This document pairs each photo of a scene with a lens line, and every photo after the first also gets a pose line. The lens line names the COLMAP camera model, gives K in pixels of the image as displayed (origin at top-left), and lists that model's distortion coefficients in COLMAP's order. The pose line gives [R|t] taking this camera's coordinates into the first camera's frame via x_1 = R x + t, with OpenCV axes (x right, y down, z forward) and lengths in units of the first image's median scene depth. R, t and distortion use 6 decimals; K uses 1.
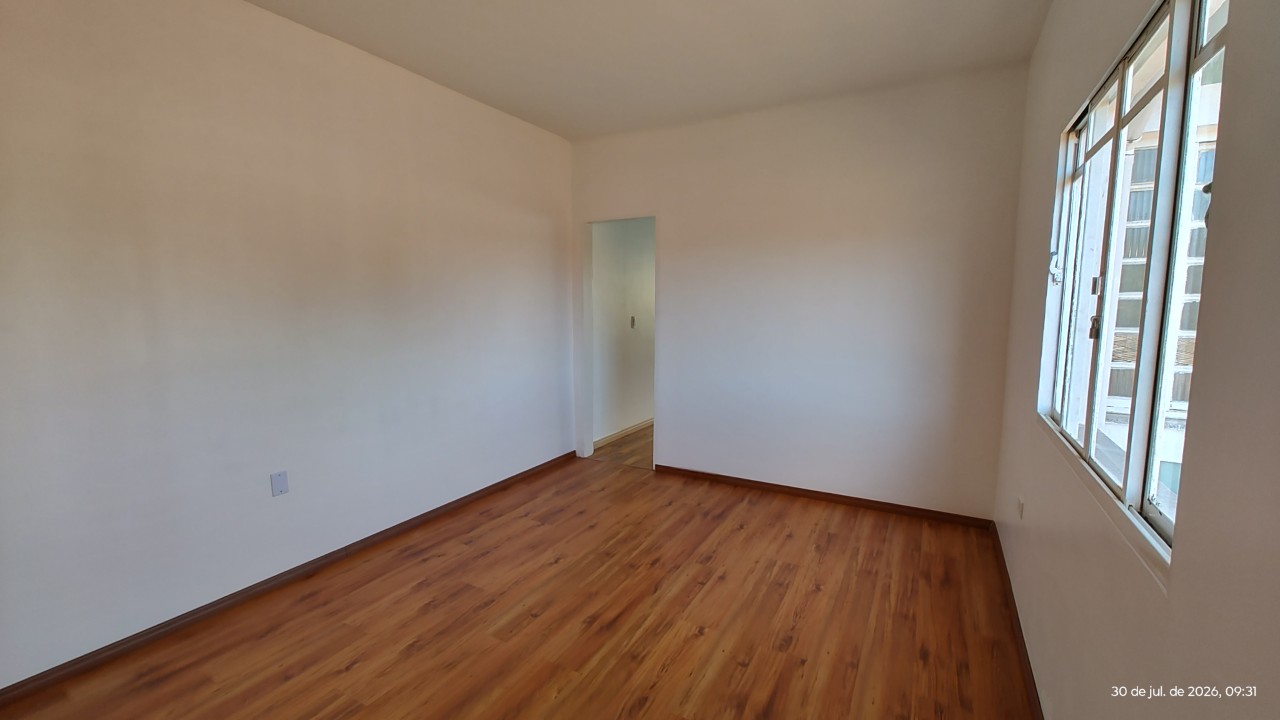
lens RADIAL K [[526.2, 0, 640.0], [0, 526.2, 360.0], [0, 0, 1]] dist [-0.024799, 0.000014]
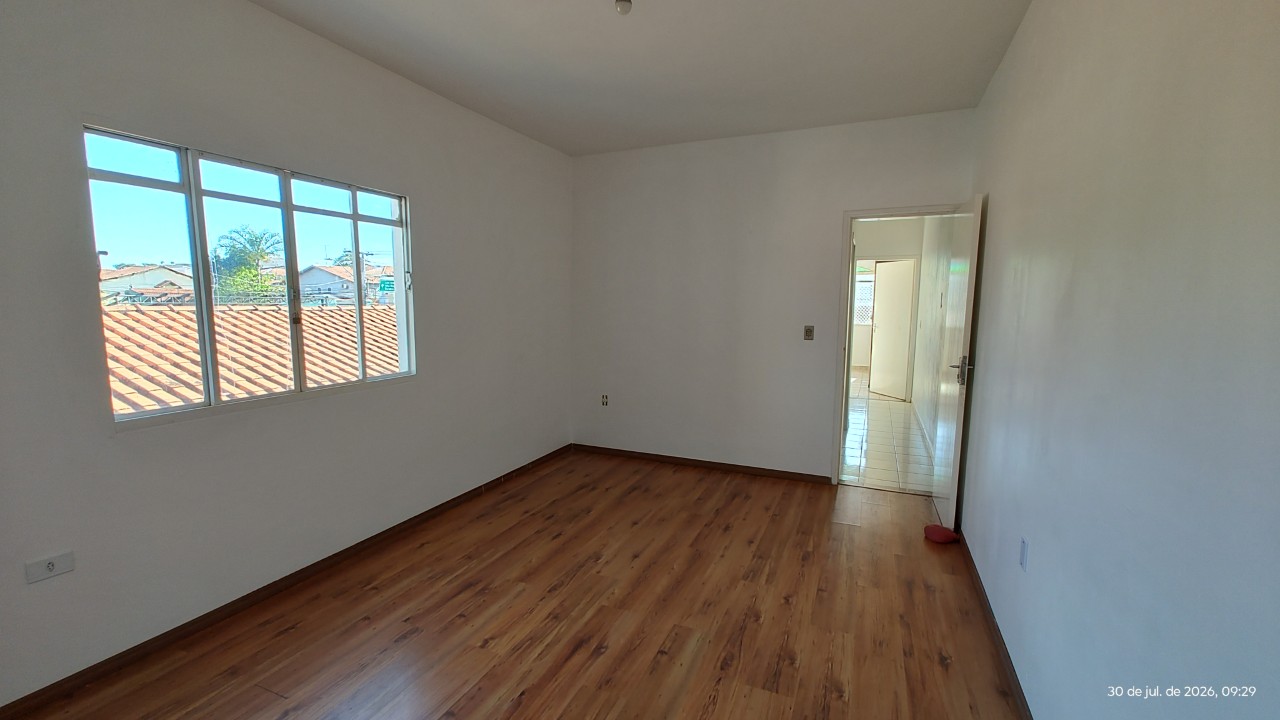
lens RADIAL K [[528.3, 0, 634.7], [0, 528.3, 362.6], [0, 0, 1]] dist [-0.000787, -0.000123]
pose [[-0.996308, 0.001447, -0.085837, -0.073694], [-0.017991, 0.974138, 0.225239, -0.206072], [0.083943, 0.225951, -0.970515, 1.750029]]
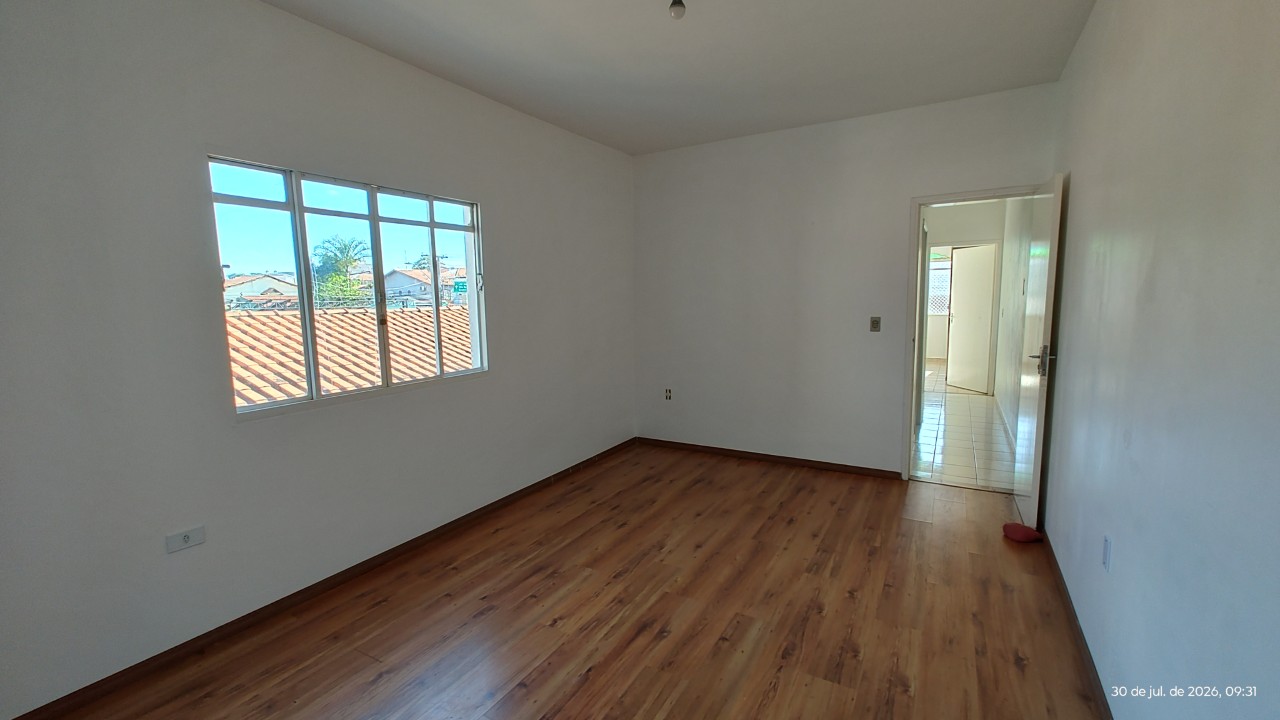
lens RADIAL K [[528.5, 0, 640.0], [0, 528.5, 360.0], [0, 0, 1]] dist [0.001381, 0.000271]
pose [[-0.999535, 0.013412, 0.027372, -0.082945], [0.019333, 0.973200, 0.229145, -0.210726], [-0.023565, 0.229568, -0.973007, 1.781328]]
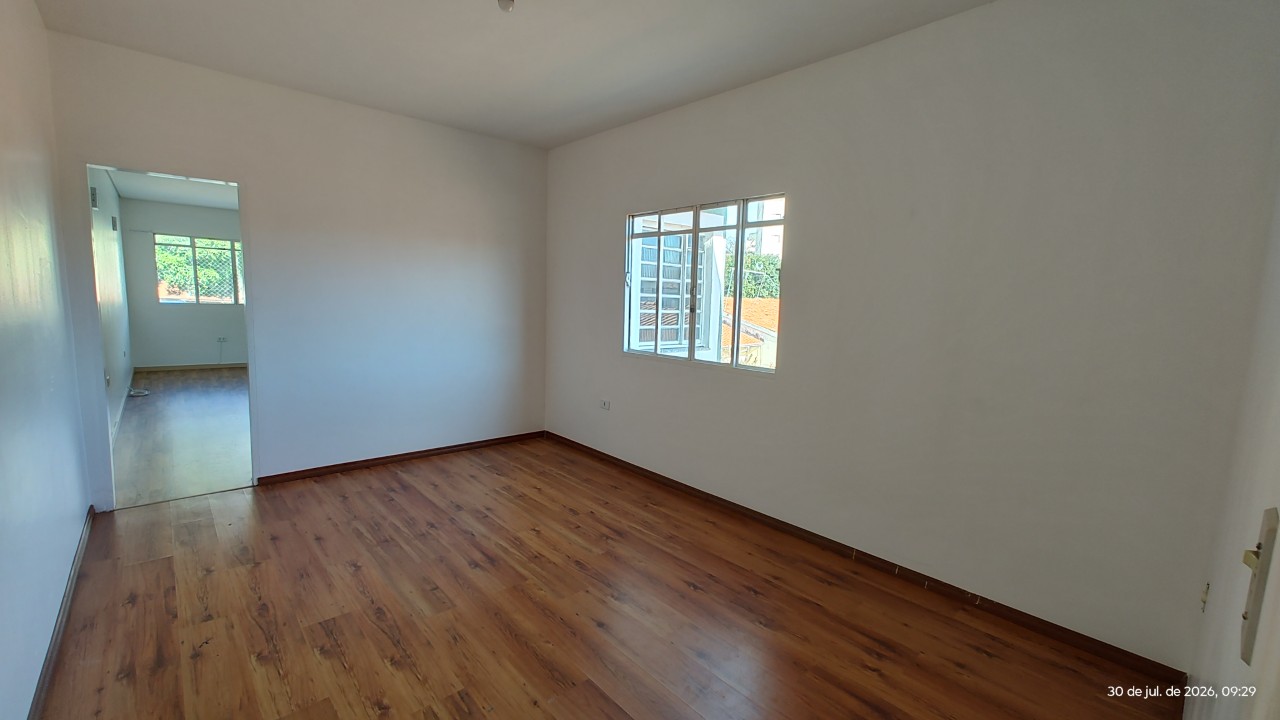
lens RADIAL K [[528.5, 0, 640.0], [0, 528.5, 360.0], [0, 0, 1]] dist [0.001381, 0.000271]
pose [[0.324069, -0.096613, 0.941087, -1.005172], [0.075287, 0.994250, 0.076146, -0.015671], [-0.943033, 0.046175, 0.329480, 0.240312]]
